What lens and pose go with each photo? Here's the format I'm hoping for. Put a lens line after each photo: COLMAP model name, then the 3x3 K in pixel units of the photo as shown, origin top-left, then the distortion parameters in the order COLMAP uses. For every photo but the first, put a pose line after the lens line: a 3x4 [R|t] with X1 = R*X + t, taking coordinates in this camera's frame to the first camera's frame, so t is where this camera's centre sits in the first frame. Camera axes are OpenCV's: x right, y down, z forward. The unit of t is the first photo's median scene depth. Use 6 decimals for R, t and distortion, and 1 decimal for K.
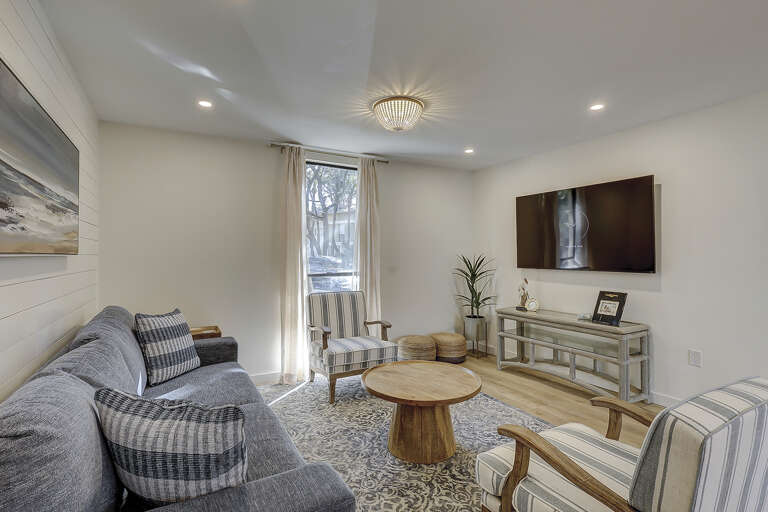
lens RADIAL K [[371.7, 0, 382.9], [0, 371.7, 249.6], [0, 0, 1]] dist [-0.001834, 0.000187]
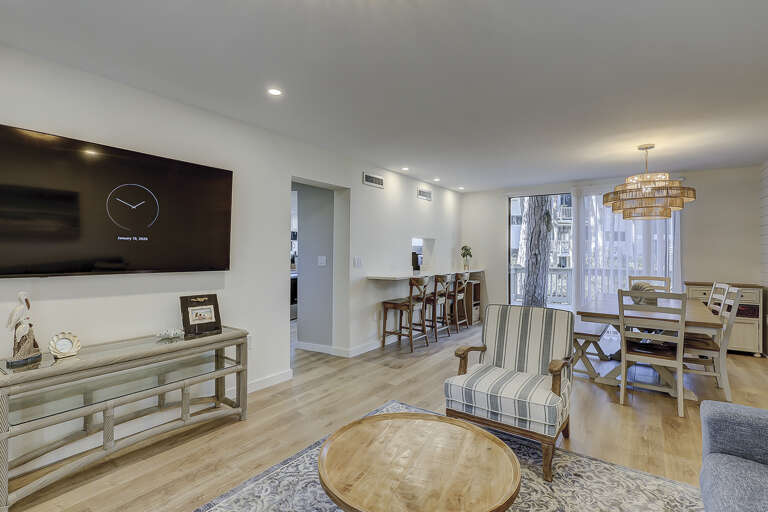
lens RADIAL K [[371.7, 0, 382.9], [0, 371.7, 249.6], [0, 0, 1]] dist [-0.001834, 0.000187]
pose [[-0.418124, 0.003507, 0.908383, -0.320445], [-0.017720, 0.999771, -0.012016, 0.013038], [-0.908217, -0.021120, -0.417966, 0.977652]]
